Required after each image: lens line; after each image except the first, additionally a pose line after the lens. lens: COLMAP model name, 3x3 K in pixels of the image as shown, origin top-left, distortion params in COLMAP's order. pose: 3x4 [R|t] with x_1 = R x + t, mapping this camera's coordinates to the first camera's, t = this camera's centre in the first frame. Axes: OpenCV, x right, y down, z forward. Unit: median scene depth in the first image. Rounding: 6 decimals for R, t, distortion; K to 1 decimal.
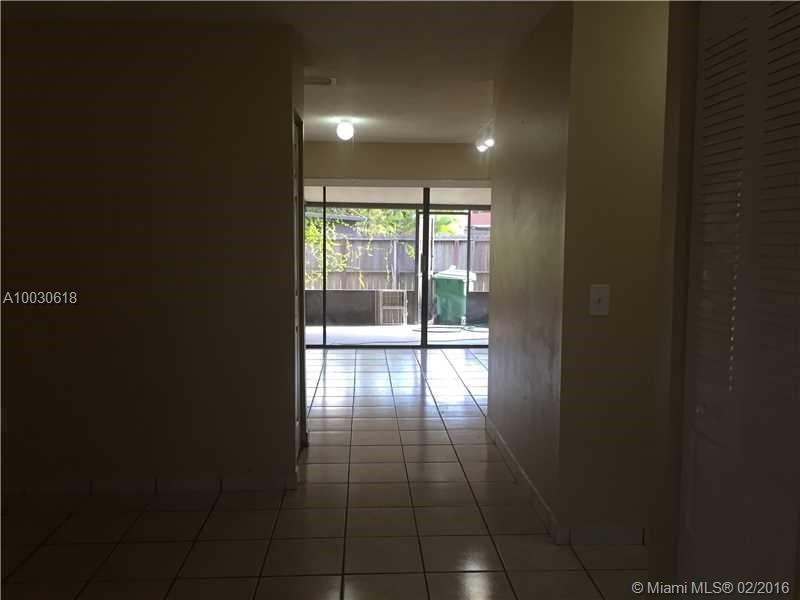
lens RADIAL K [[702.3, 0, 400.0], [0, 702.3, 300.0], [0, 0, 1]] dist [-0.001270, -0.000643]
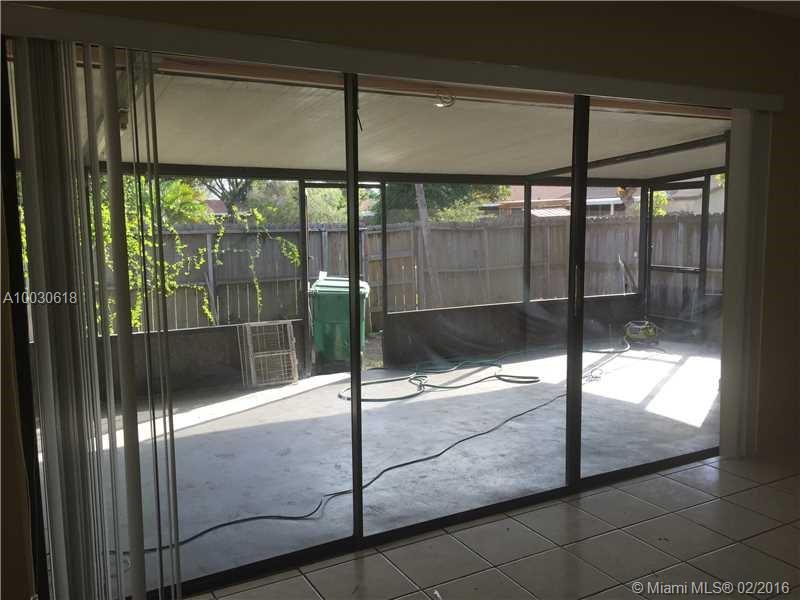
lens RADIAL K [[702.3, 0, 400.0], [0, 702.3, 300.0], [0, 0, 1]] dist [-0.001270, -0.000643]
pose [[0.897242, -0.074374, 0.435230, -0.159341], [0.063993, 0.997208, 0.038483, -0.047143], [-0.436877, -0.006676, 0.899497, 0.448113]]
